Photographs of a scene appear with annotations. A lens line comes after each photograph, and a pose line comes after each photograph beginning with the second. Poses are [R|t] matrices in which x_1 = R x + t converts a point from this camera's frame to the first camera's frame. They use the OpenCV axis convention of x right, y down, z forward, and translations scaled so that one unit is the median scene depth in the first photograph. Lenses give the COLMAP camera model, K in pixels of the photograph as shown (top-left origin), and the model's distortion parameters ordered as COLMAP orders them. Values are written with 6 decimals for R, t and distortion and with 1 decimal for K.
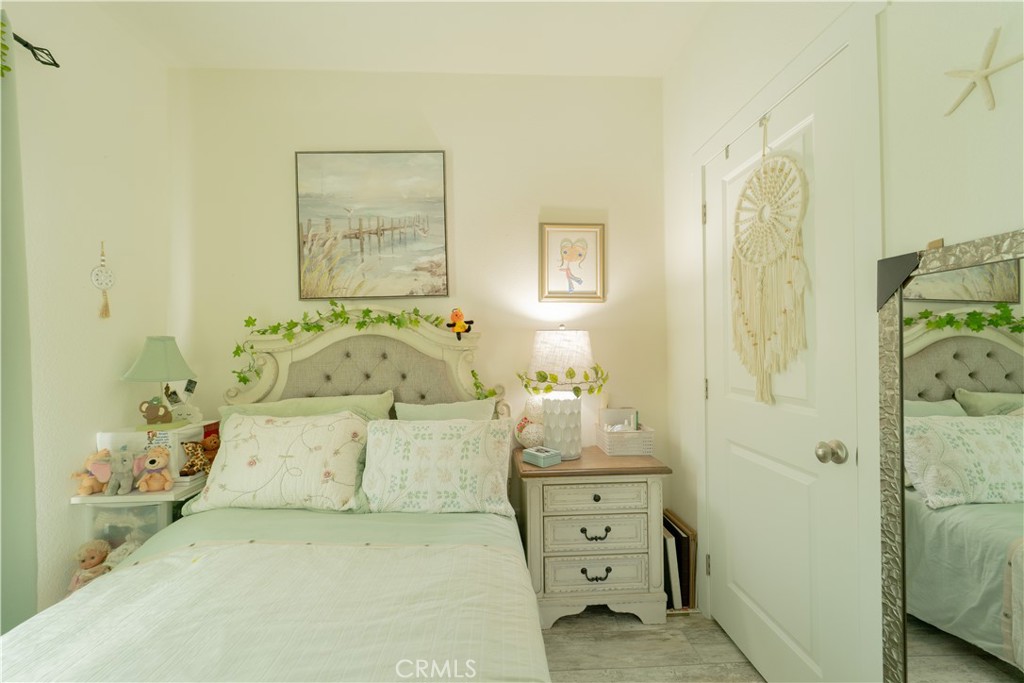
lens RADIAL K [[410.1, 0, 512.3], [0, 410.1, 344.2], [0, 0, 1]] dist [0.000567, -0.001169]
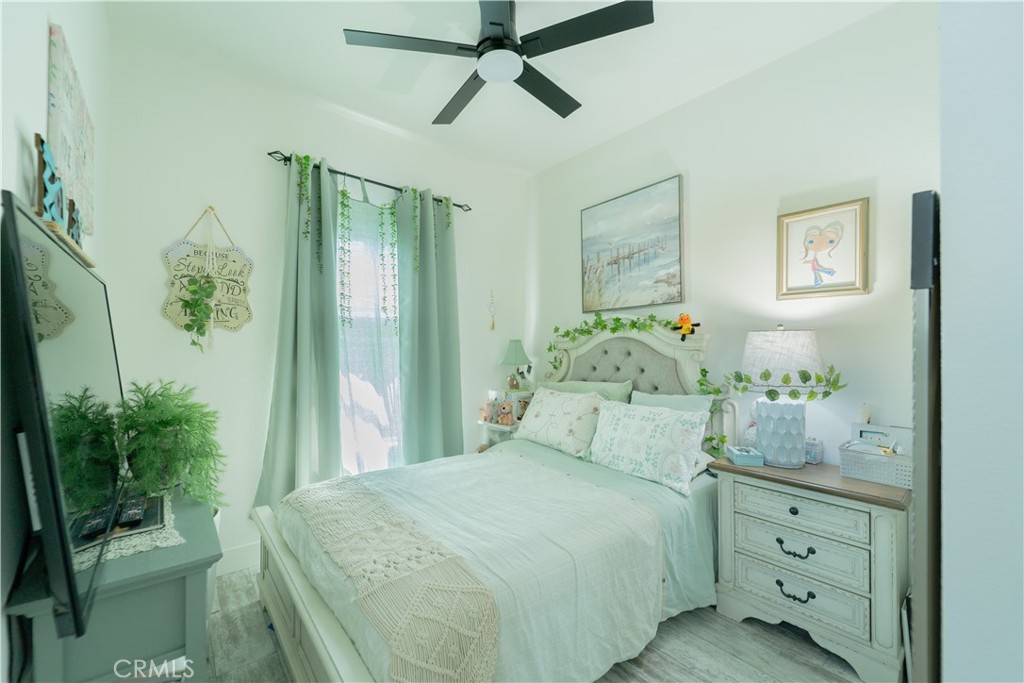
lens RADIAL K [[410.1, 0, 508.1], [0, 410.1, 344.1], [0, 0, 1]] dist [0.000567, -0.001169]
pose [[0.597355, 0.003190, -0.801971, 0.513003], [-0.000328, 0.999993, 0.003734, -0.006001], [0.801977, -0.001968, 0.597351, -0.068726]]
